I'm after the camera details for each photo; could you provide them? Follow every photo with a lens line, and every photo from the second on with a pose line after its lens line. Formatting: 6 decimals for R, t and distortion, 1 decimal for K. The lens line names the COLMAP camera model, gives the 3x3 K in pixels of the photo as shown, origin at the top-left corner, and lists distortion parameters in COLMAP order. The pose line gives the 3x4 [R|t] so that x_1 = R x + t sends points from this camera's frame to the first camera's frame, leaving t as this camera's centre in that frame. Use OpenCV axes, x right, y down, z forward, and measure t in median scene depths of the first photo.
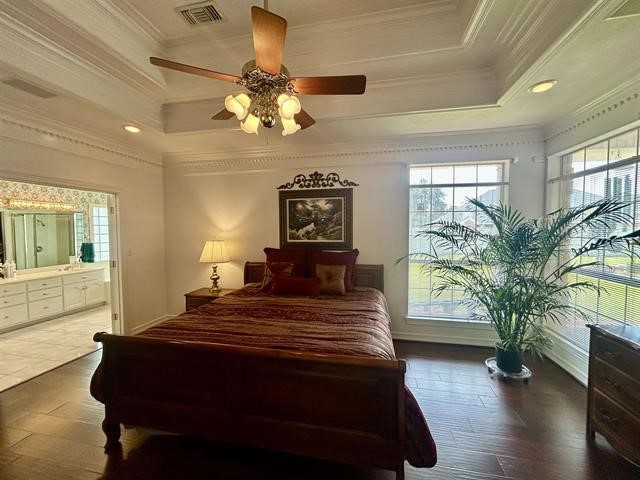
lens RADIAL K [[260.3, 0, 322.0], [0, 260.3, 239.1], [0, 0, 1]] dist [0.002927, -0.000199]
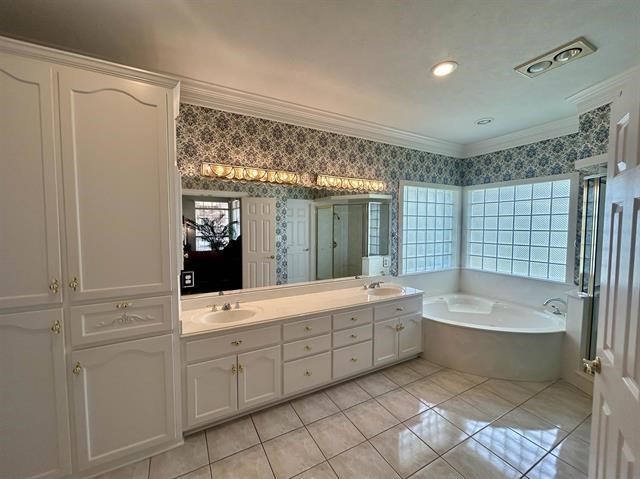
lens RADIAL K [[260.3, 0, 318.1], [0, 260.3, 238.8], [0, 0, 1]] dist [0.002927, -0.000199]
pose [[0.652493, 0.045319, -0.756438, -0.888424], [-0.033329, 0.998960, 0.031100, -0.016624], [0.757061, 0.004919, 0.653325, 0.738122]]
